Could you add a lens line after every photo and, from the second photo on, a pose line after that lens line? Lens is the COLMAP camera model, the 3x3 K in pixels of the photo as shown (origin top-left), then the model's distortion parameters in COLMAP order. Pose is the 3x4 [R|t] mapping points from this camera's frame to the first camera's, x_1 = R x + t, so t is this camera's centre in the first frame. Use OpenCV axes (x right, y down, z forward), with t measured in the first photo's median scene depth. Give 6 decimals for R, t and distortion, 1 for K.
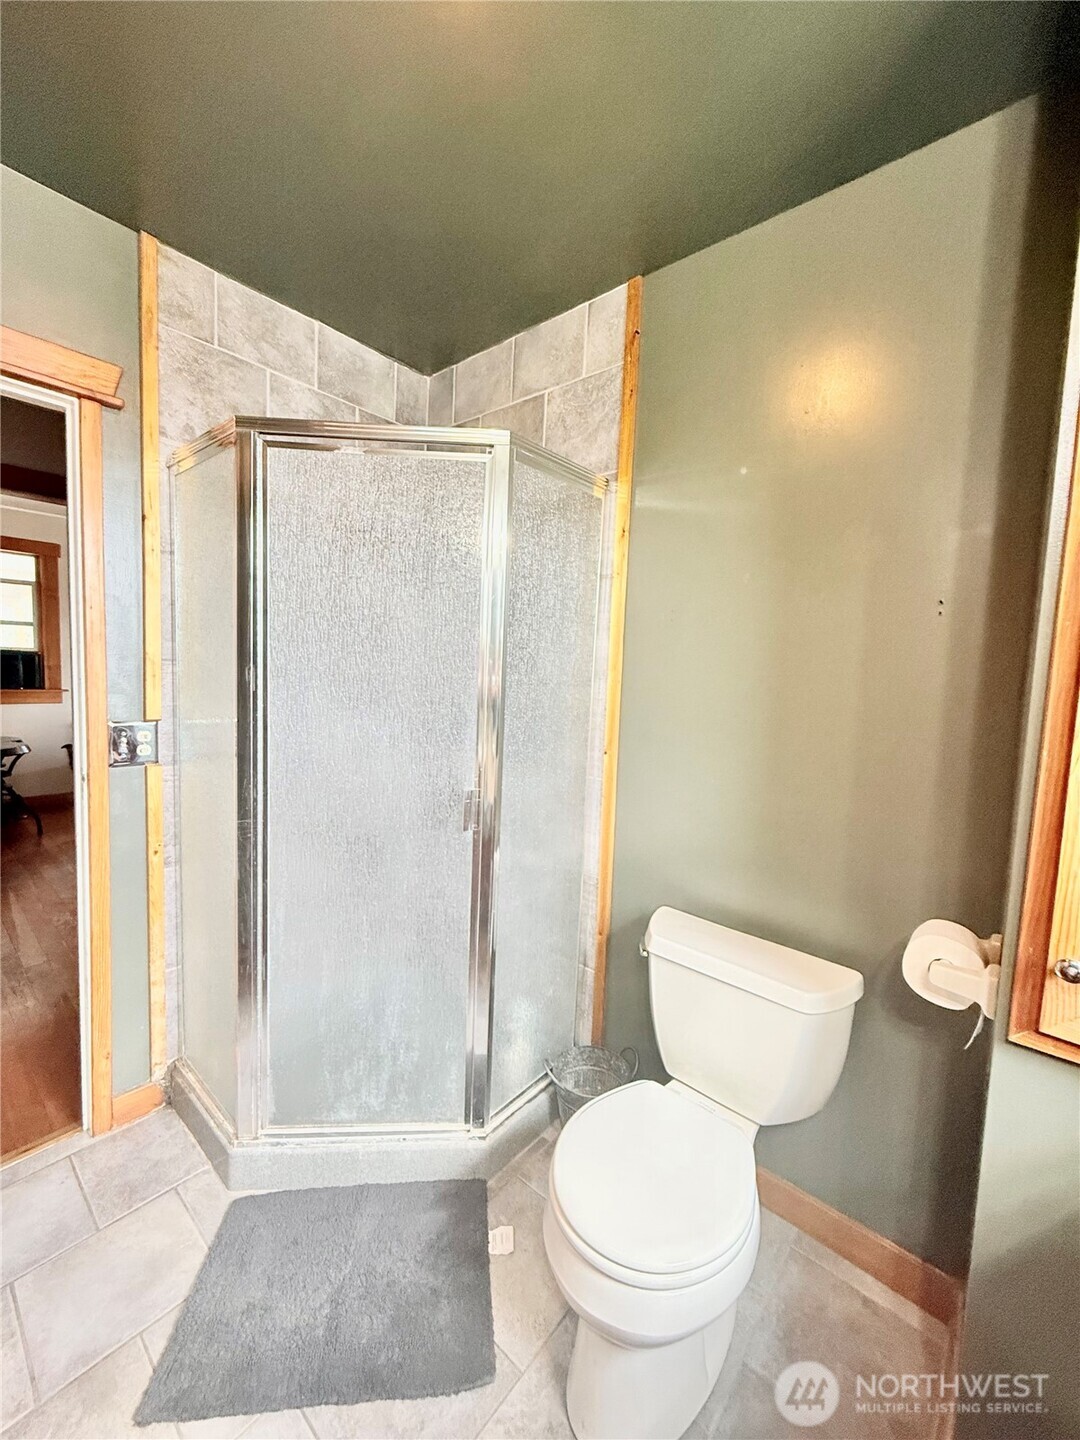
lens RADIAL K [[573.1, 0, 541.0], [0, 573.1, 714.5], [0, 0, 1]] dist [-0.000276, 0.000030]
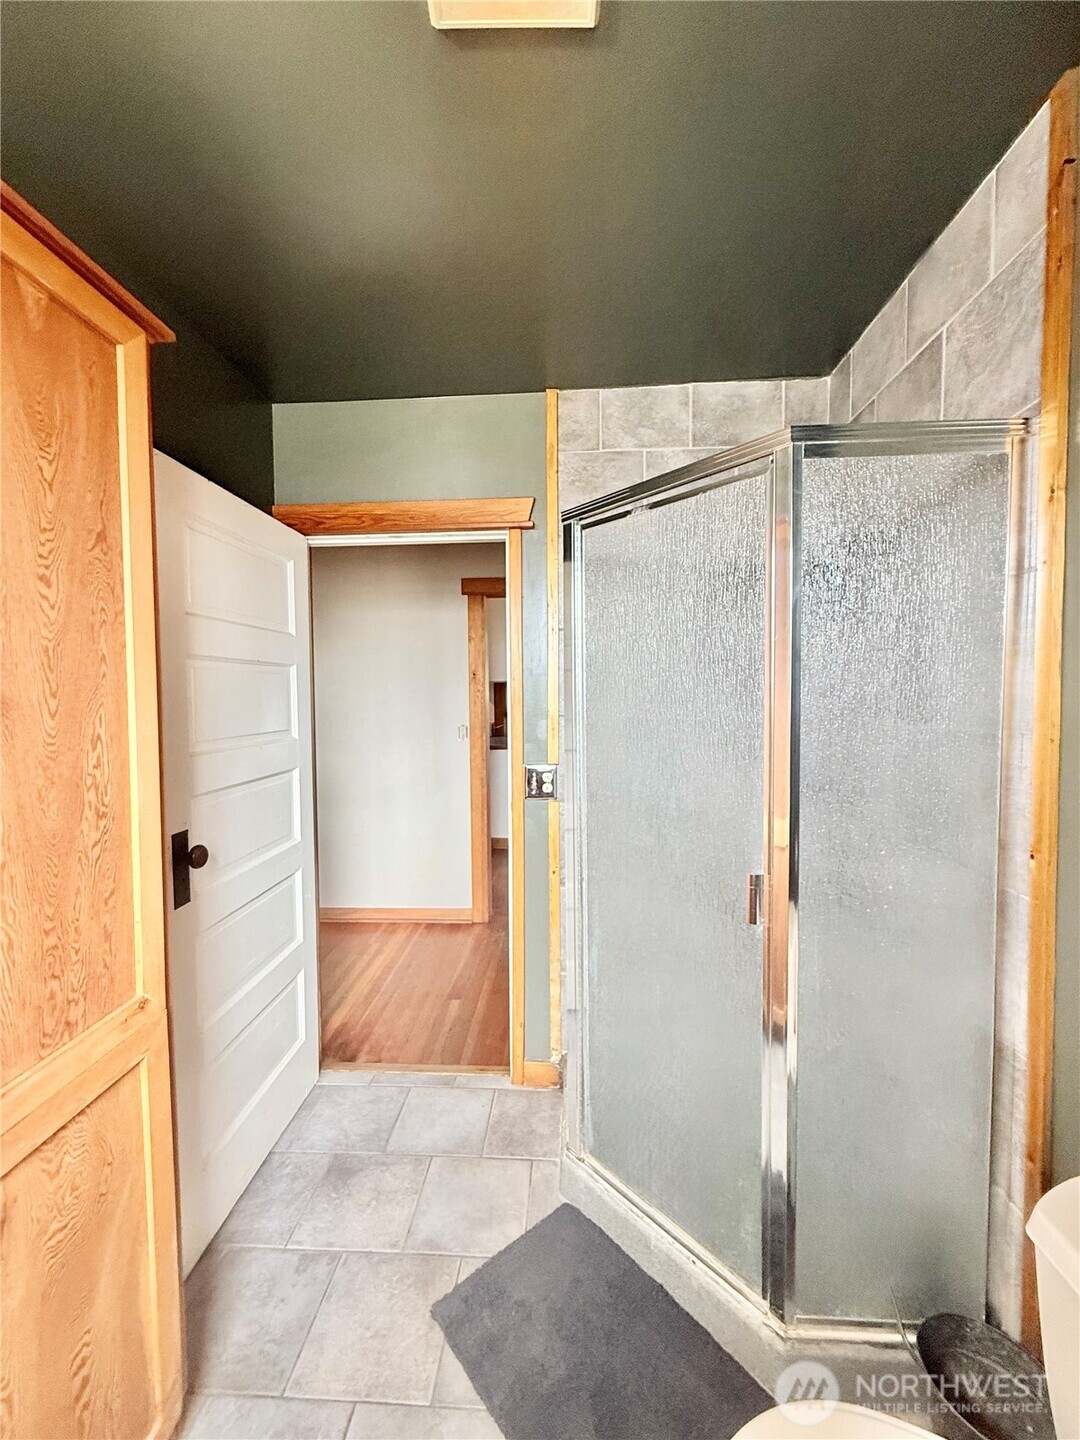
lens RADIAL K [[573.1, 0, 541.0], [0, 573.1, 714.5], [0, 0, 1]] dist [-0.000276, 0.000030]
pose [[0.603068, -0.016553, -0.797518, 0.295725], [-0.030854, 0.998552, -0.044057, -0.041857], [0.797093, 0.051176, 0.601684, 0.219747]]
